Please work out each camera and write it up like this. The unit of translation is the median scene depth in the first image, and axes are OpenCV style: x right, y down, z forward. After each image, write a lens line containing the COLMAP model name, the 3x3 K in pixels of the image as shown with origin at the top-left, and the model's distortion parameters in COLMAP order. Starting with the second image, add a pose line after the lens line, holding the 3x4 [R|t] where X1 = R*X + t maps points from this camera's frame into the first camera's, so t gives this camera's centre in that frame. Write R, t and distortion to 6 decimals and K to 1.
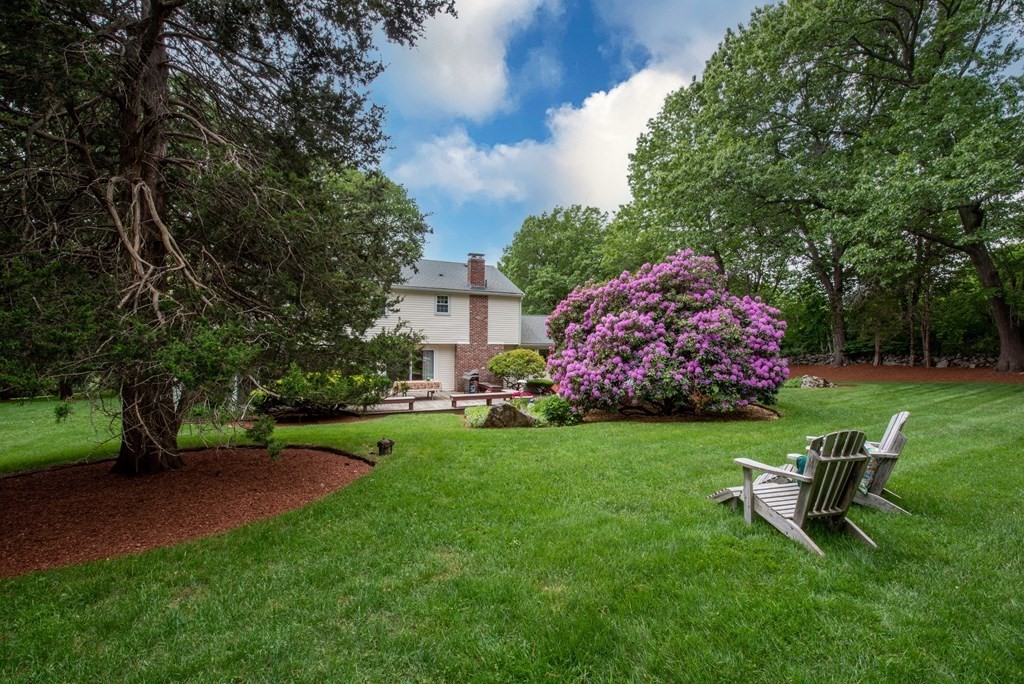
lens RADIAL K [[400.6, 0, 507.5], [0, 400.6, 344.1], [0, 0, 1]] dist [0.000954, -0.002026]
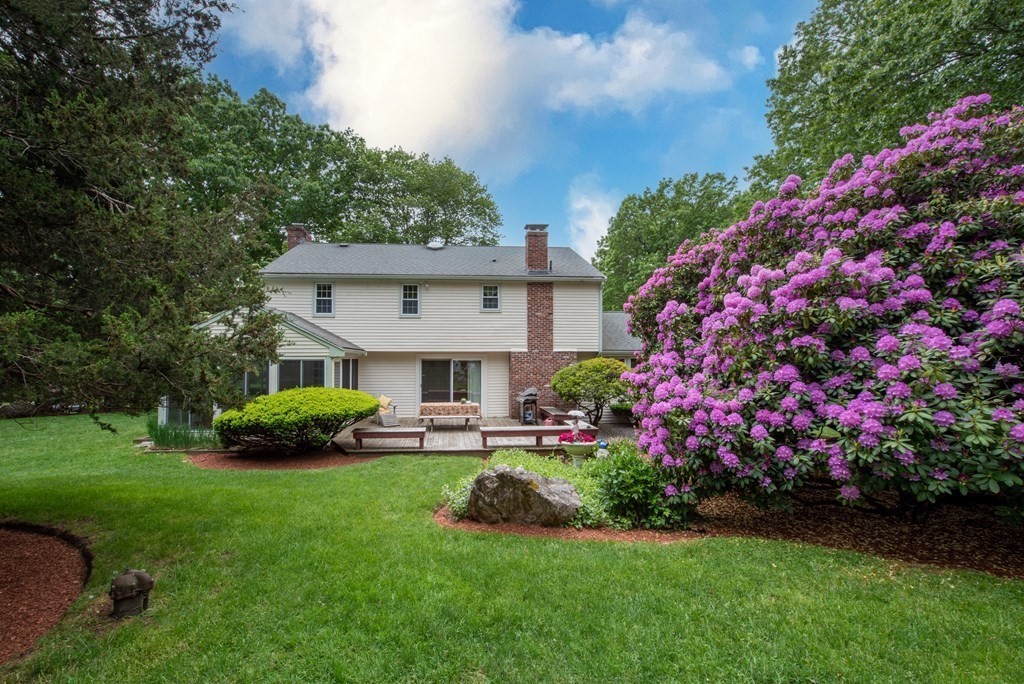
lens RADIAL K [[400.6, 0, 517.3], [0, 400.6, 345.2], [0, 0, 1]] dist [0.000954, -0.002026]
pose [[0.967210, -0.015871, -0.253483, 0.111931], [0.007160, 0.999353, -0.035250, 0.021857], [0.253878, 0.032279, 0.966697, 0.516665]]
